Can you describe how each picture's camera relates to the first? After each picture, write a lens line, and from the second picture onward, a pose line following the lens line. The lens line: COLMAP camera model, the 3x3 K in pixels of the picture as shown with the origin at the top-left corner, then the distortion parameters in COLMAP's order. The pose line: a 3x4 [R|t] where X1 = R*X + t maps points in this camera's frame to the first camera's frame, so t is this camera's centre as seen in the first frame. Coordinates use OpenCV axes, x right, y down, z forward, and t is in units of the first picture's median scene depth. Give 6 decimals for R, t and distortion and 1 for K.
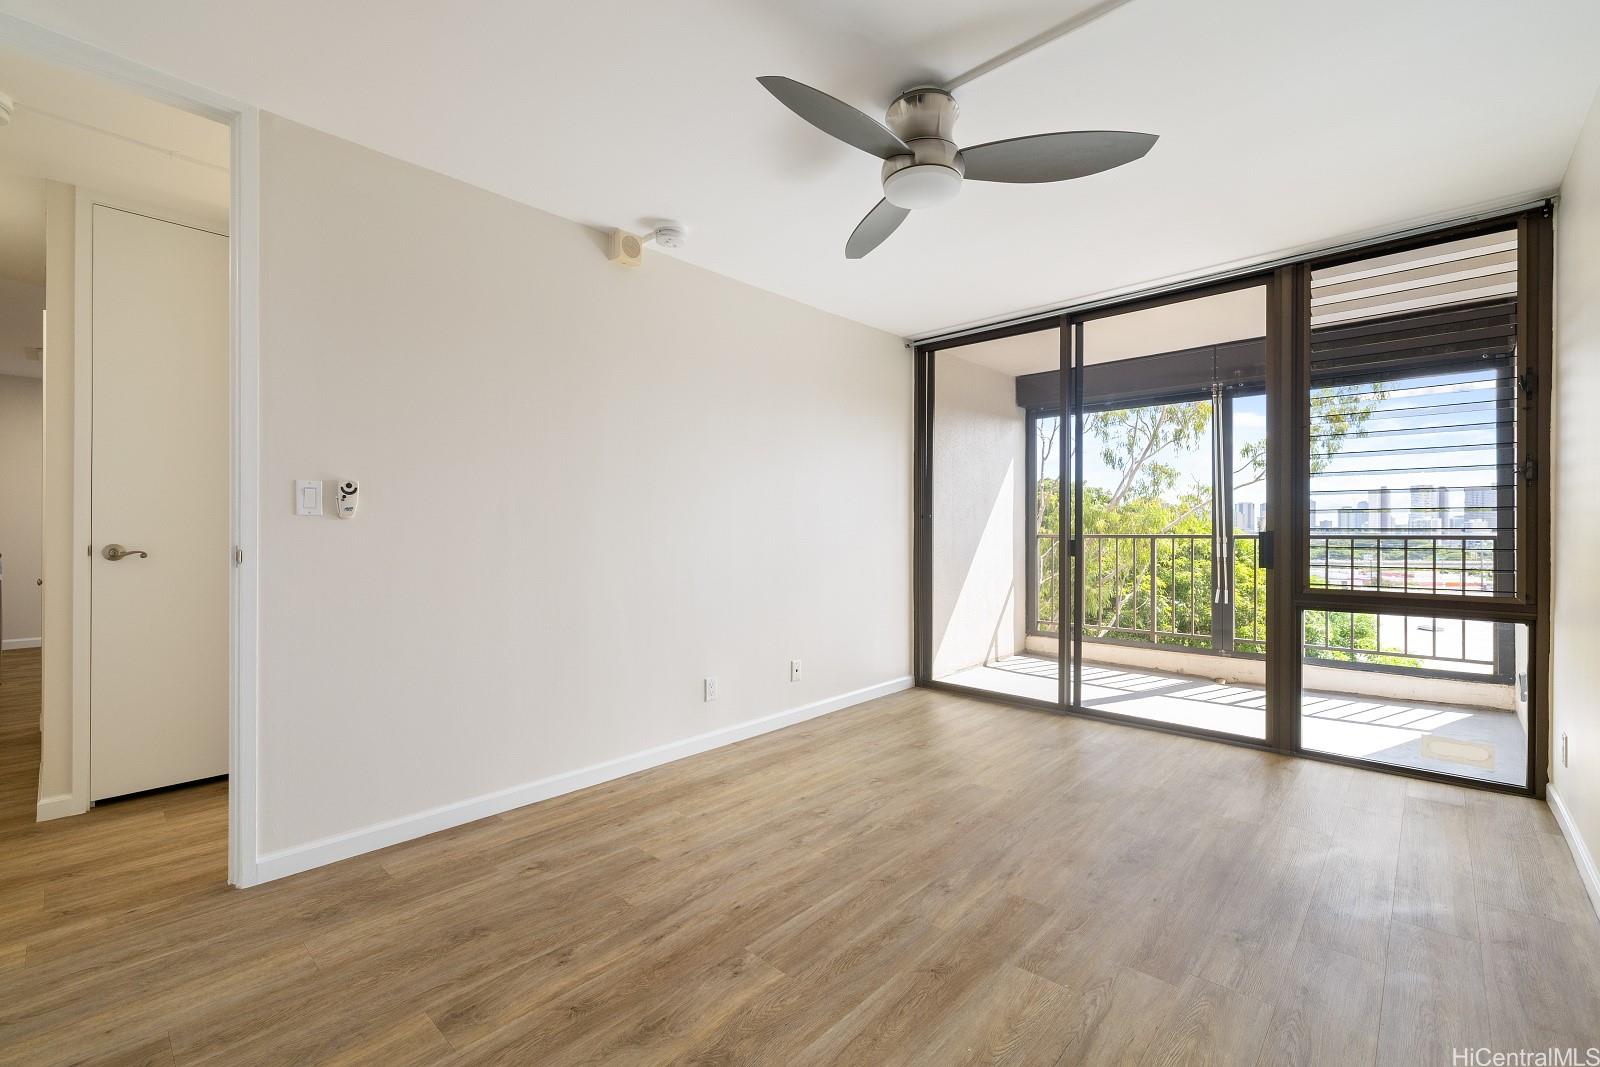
lens RADIAL K [[693.8, 0, 809.6], [0, 693.8, 526.0], [0, 0, 1]] dist [0.001803, 0.000163]
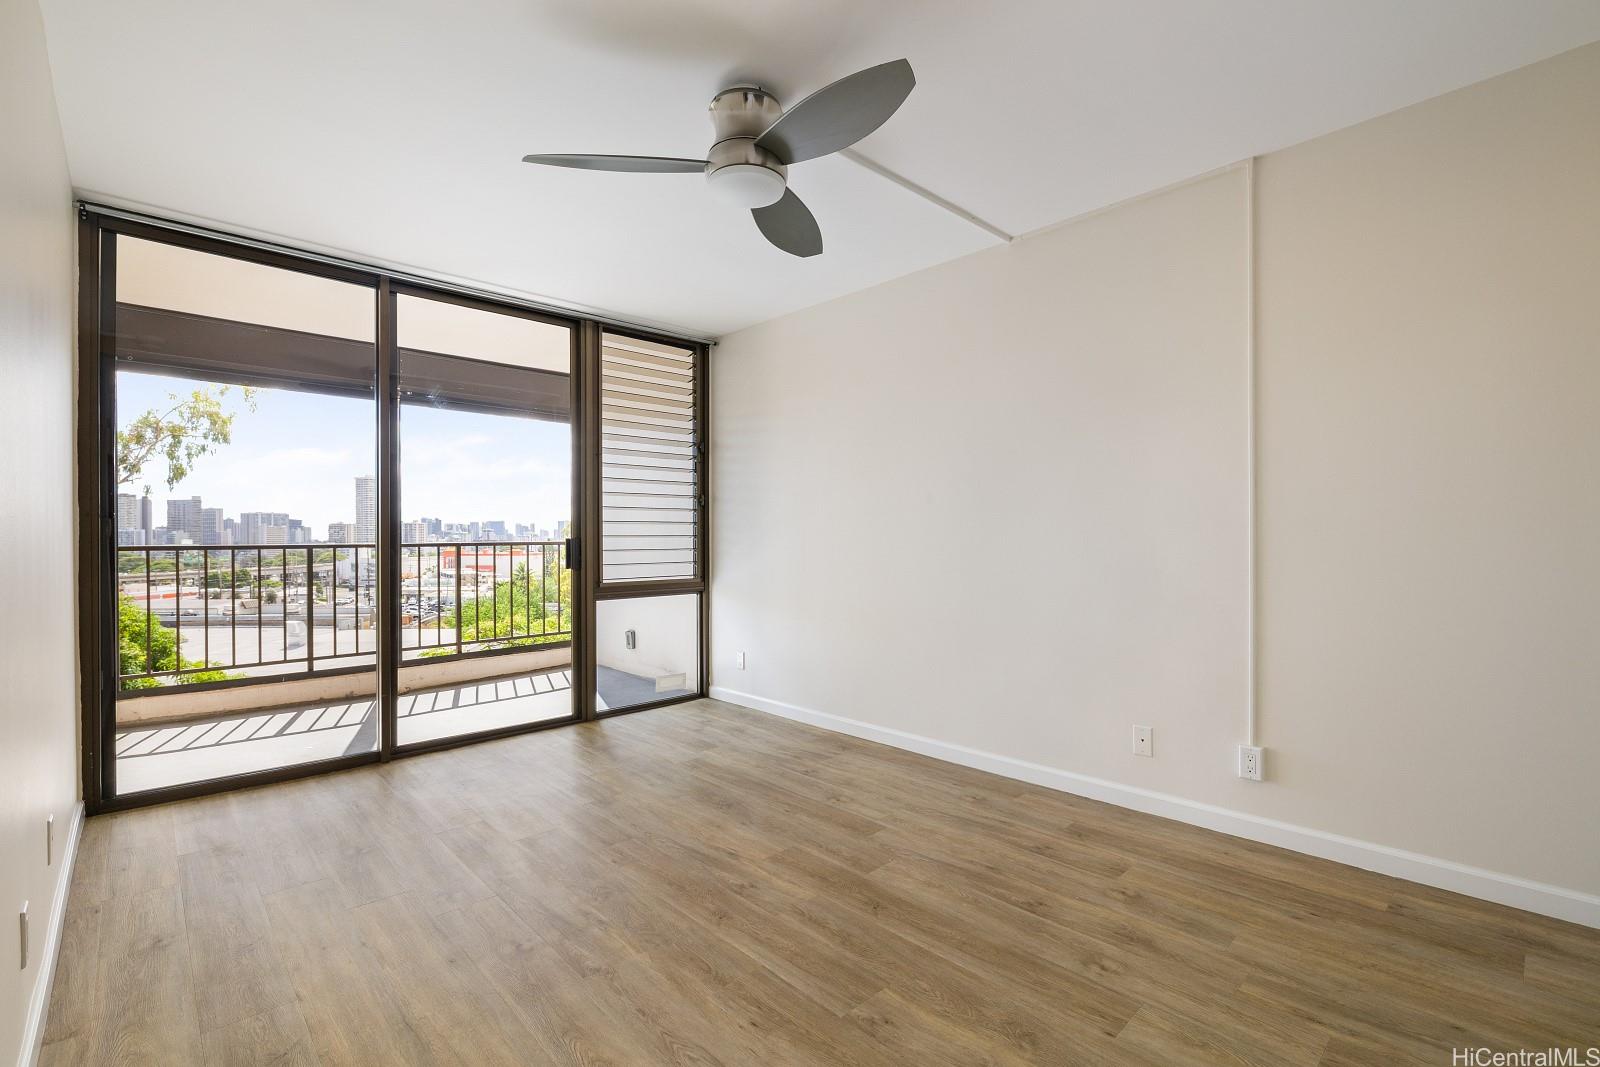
lens RADIAL K [[709.1, 0, 806.1], [0, 709.1, 540.1], [0, 0, 1]] dist [-0.006615, 0.000874]
pose [[0.065370, -0.003361, 0.997855, -0.778324], [0.000534, 0.999994, 0.003333, 0.010417], [-0.997861, 0.000315, 0.065372, 0.790079]]
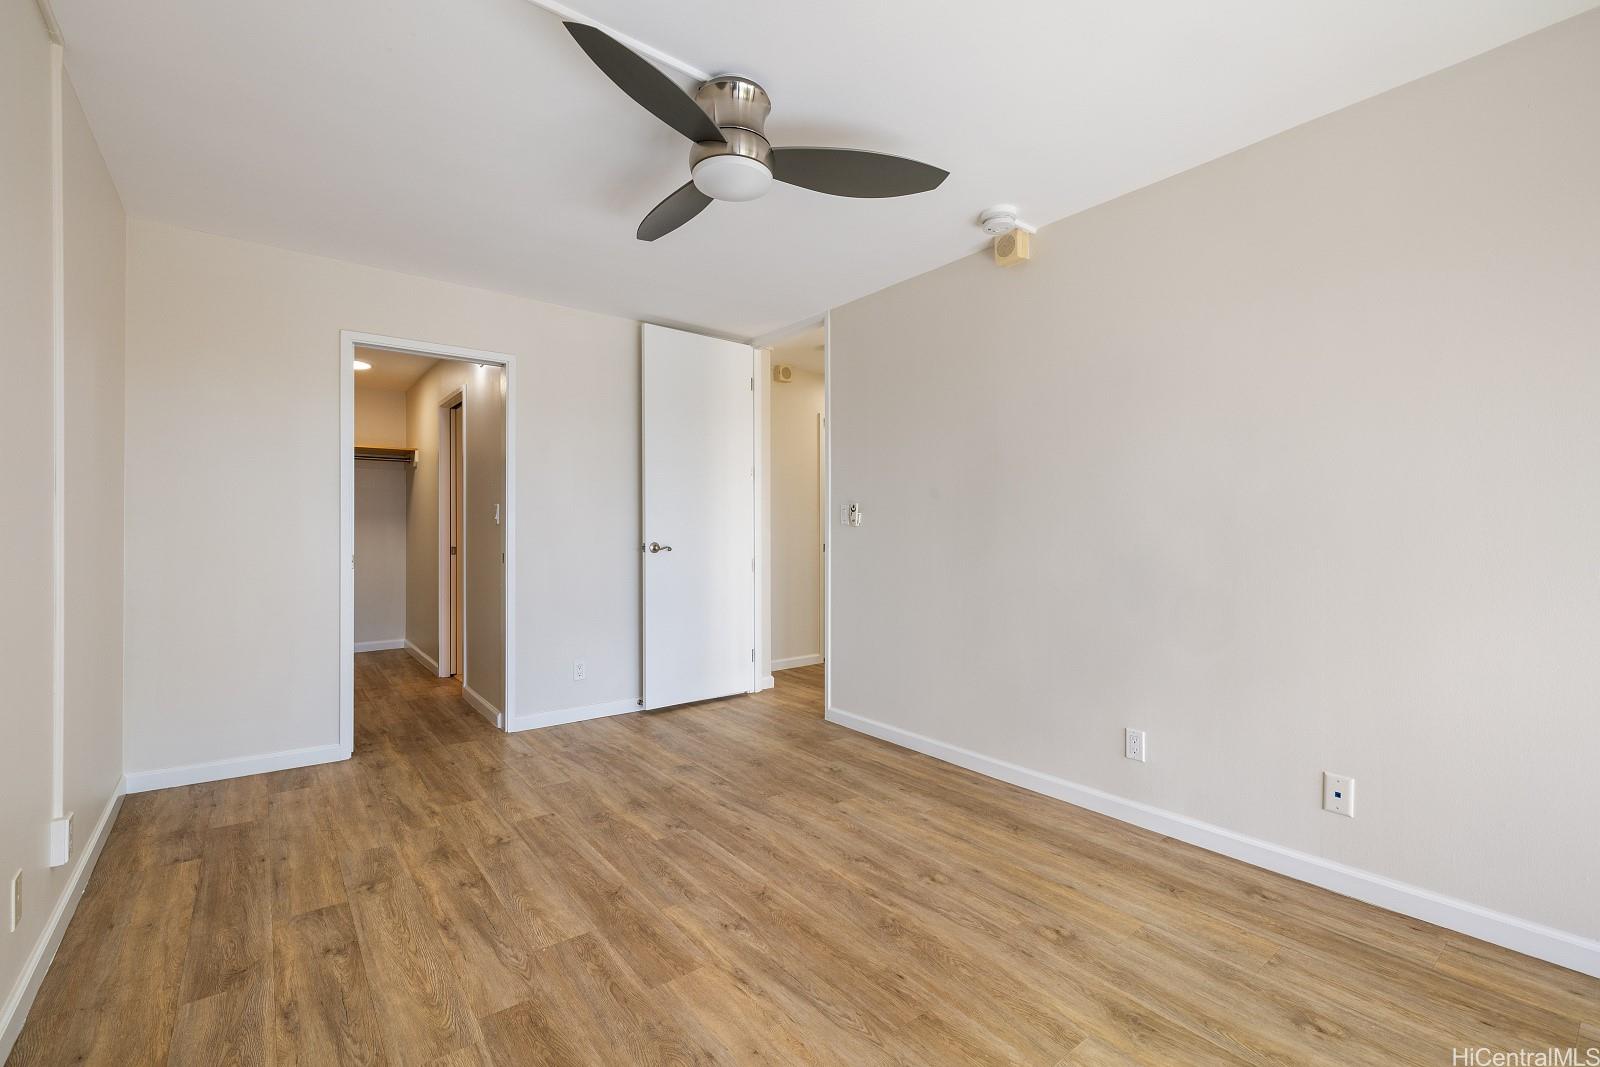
lens RADIAL K [[693.8, 0, 784.7], [0, 693.8, 526.3], [0, 0, 1]] dist [0.001803, 0.000163]
pose [[-0.189514, -0.008552, -0.981841, 1.011567], [0.004881, 0.999942, -0.009652, 0.005550], [0.981866, -0.006621, -0.189461, 1.163095]]
